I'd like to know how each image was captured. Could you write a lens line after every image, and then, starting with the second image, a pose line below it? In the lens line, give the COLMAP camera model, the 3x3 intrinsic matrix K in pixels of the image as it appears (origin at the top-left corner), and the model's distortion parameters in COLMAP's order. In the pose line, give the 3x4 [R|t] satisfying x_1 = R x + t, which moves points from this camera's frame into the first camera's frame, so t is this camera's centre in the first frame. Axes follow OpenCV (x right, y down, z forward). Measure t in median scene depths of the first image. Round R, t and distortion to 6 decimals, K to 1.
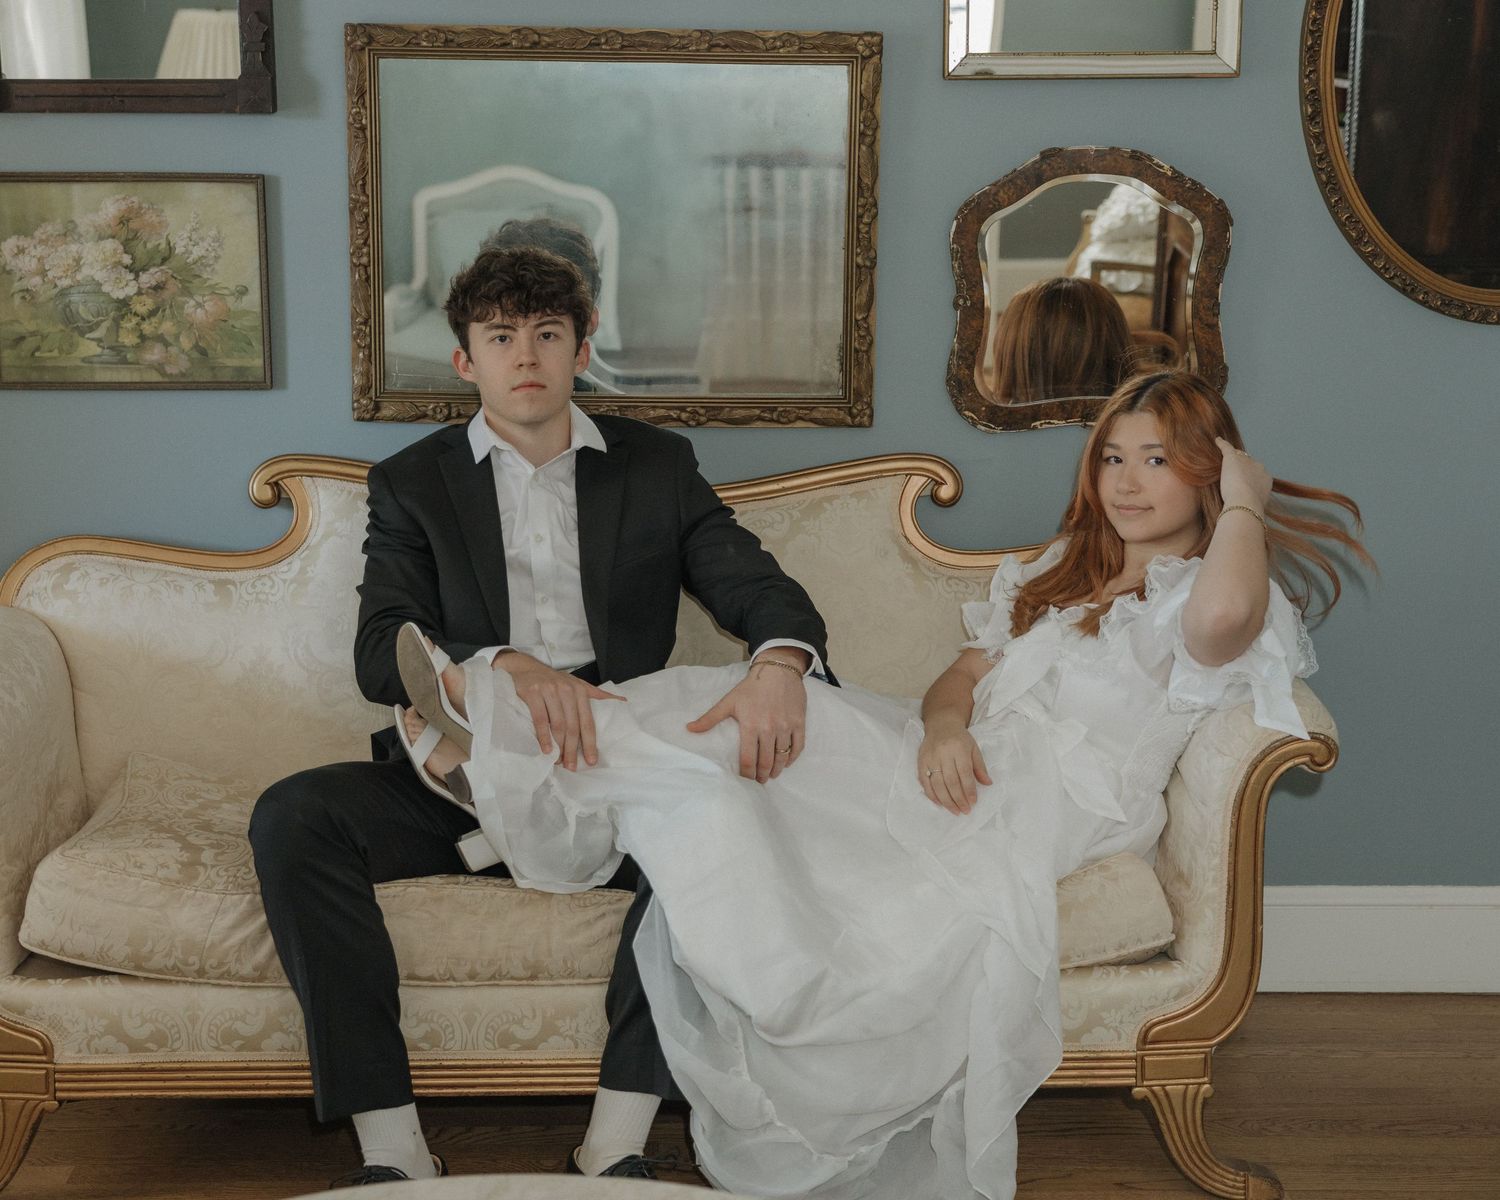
lens RADIAL K [[2523.6, 0, 745.4], [0, 2523.6, 601.6], [0, 0, 1]] dist [-0.041262, 0.000000]
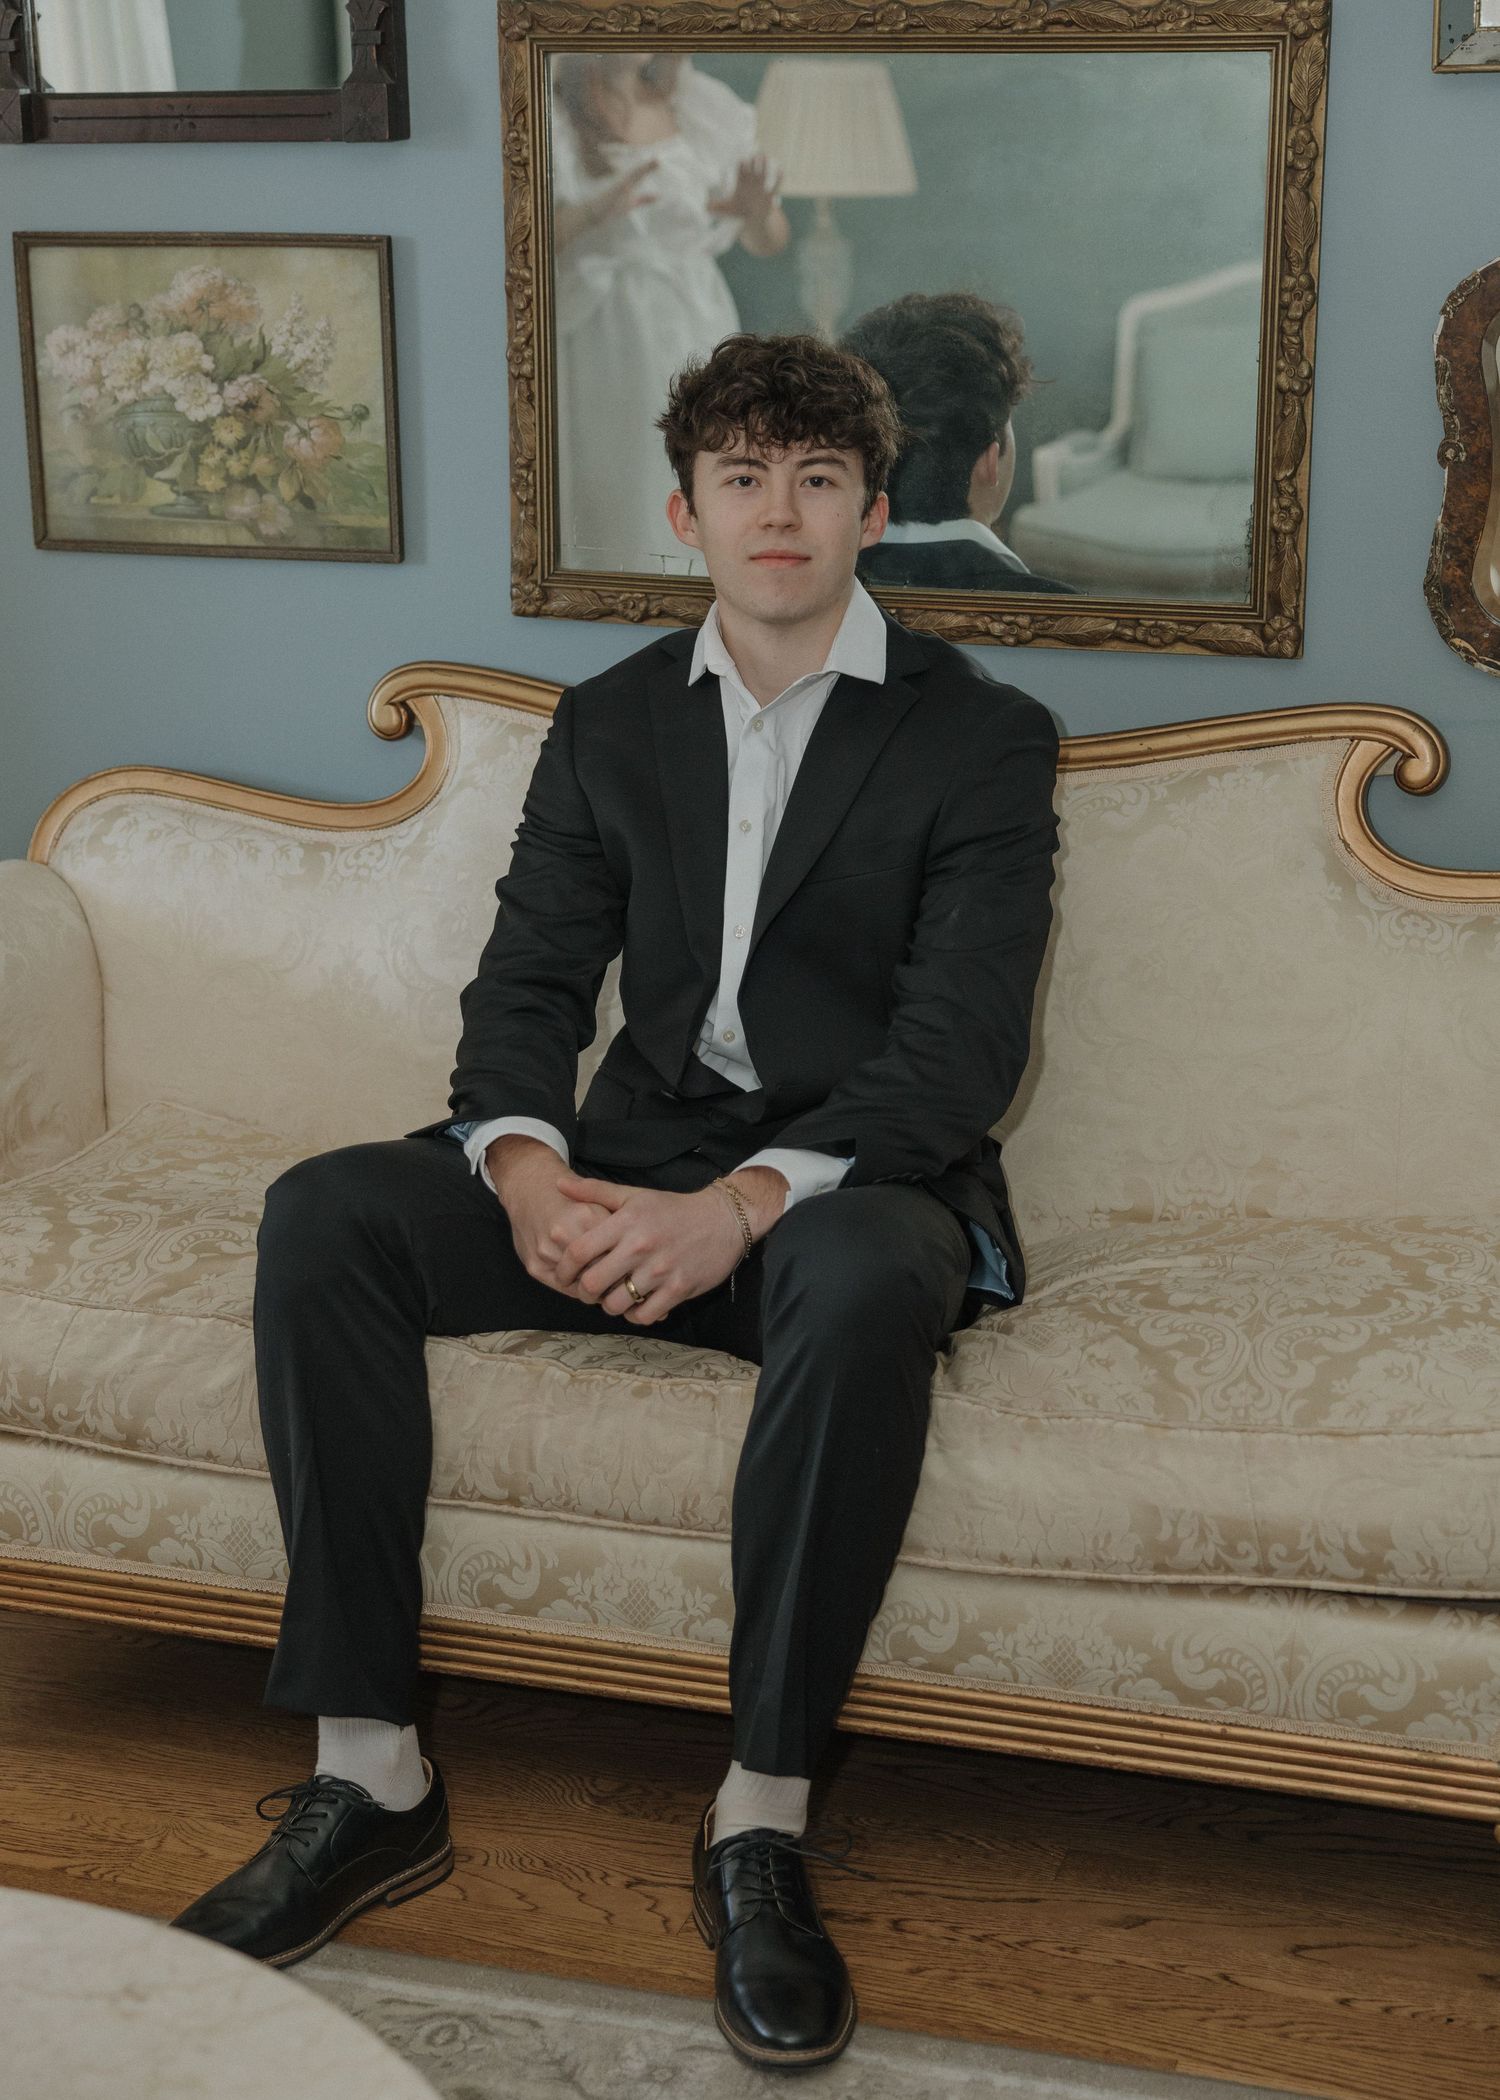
lens RADIAL K [[3202.8, 0, 770.0], [0, 3202.8, 1040.0], [0, 0, 1]] dist [-0.002291, 0.000000]
pose [[0.941642, 0.081315, -0.326648, 0.194147], [-0.062103, 0.995693, 0.068838, -0.022928], [0.330838, -0.044535, 0.942636, 0.226946]]
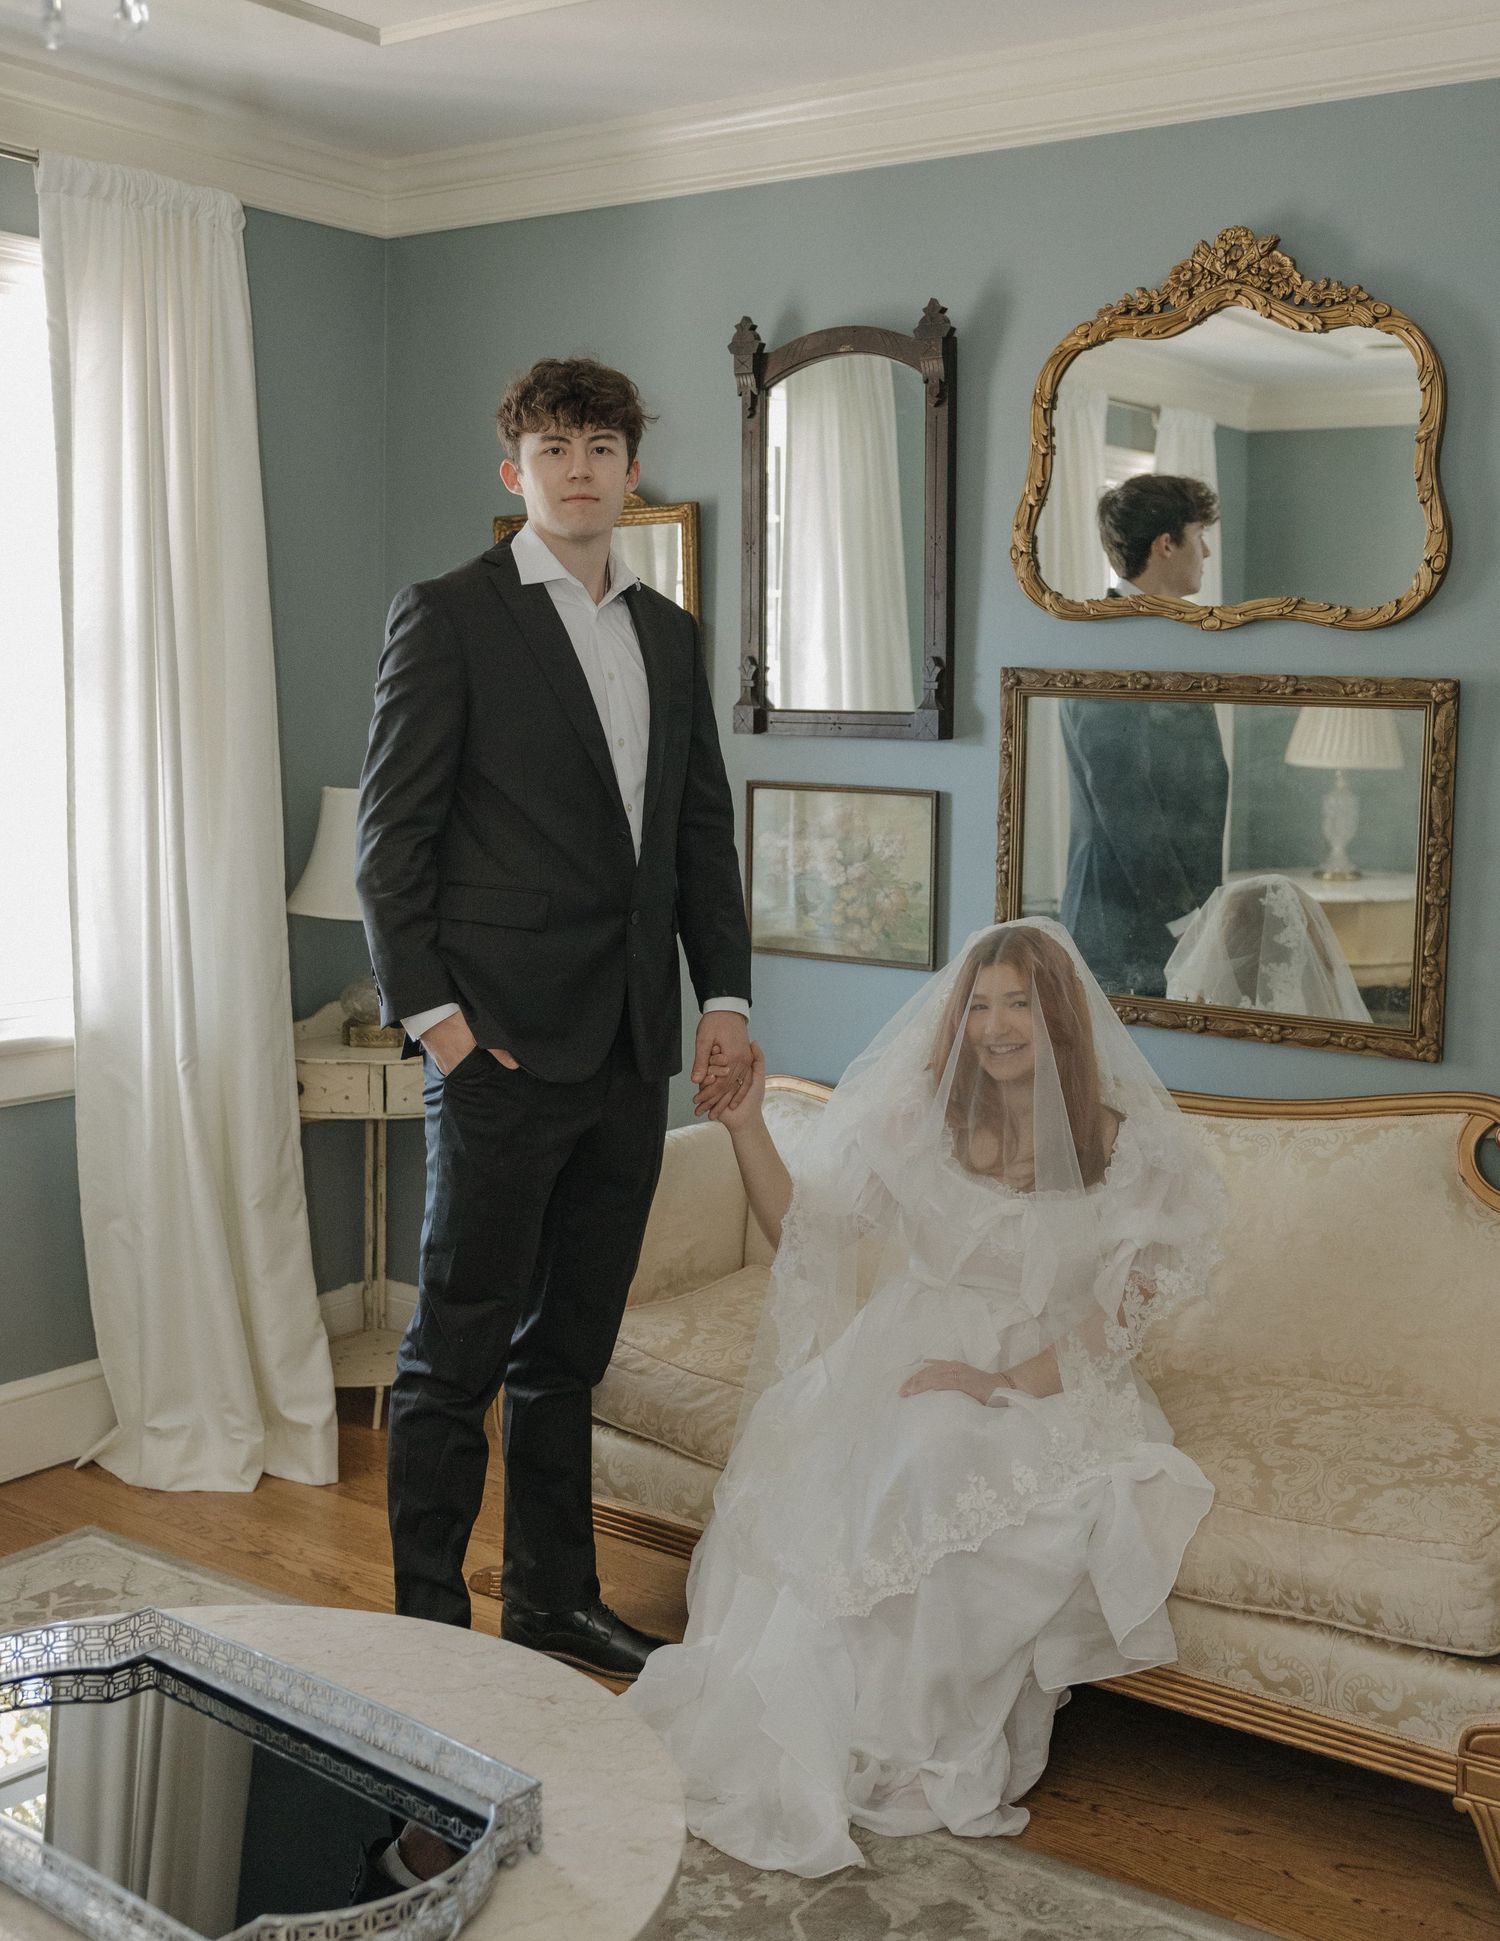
lens RADIAL K [[2111.0, 0, 772.3], [0, 2111.0, 851.9], [0, 0, 1]] dist [-0.029379, 0.000000]
pose [[0.796821, 0.056591, -0.601560, 0.345999], [-0.145620, 0.984244, -0.100295, -0.029528], [0.586405, 0.167517, 0.792507, 0.165471]]
